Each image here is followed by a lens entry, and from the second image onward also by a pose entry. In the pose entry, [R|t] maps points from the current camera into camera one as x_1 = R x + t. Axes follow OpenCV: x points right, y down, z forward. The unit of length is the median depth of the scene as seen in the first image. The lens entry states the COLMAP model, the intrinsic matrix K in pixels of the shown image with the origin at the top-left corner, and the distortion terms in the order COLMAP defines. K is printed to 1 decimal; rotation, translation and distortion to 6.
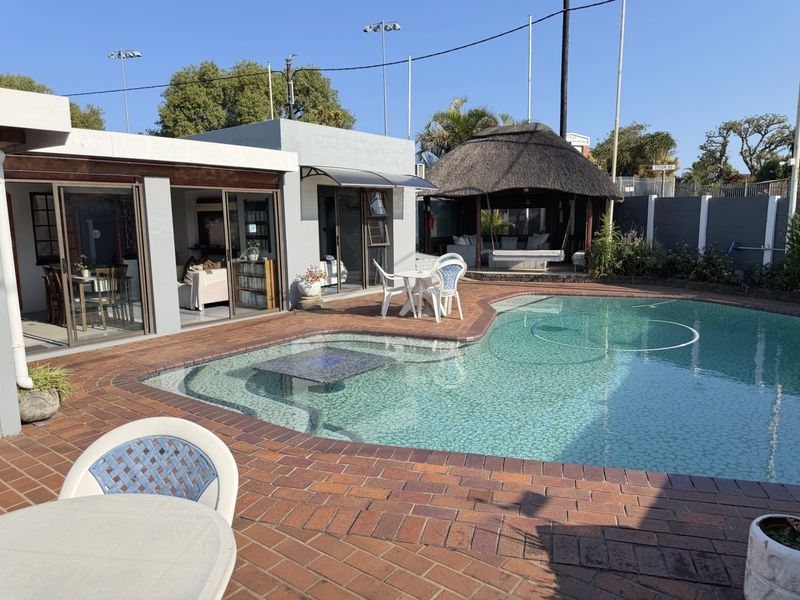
lens RADIAL K [[564.7, 0, 399.5], [0, 564.7, 306.6], [0, 0, 1]] dist [0.051493, -0.072797]
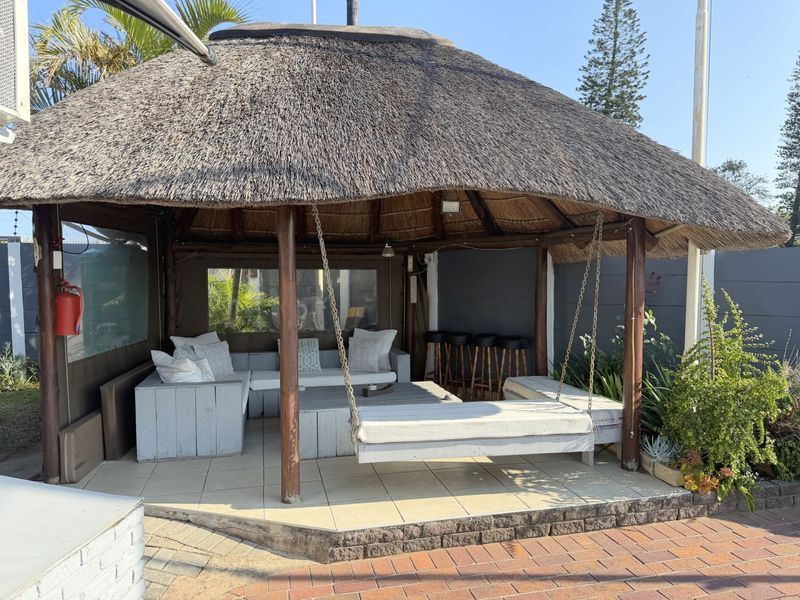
lens RADIAL K [[580.2, 0, 400.0], [0, 580.2, 300.0], [0, 0, 1]] dist [0.006292, -0.005323]
pose [[0.832081, -0.011831, 0.554528, 0.038331], [0.078946, 0.992120, -0.097294, -0.129627], [-0.549007, 0.124734, 0.826458, 0.773488]]
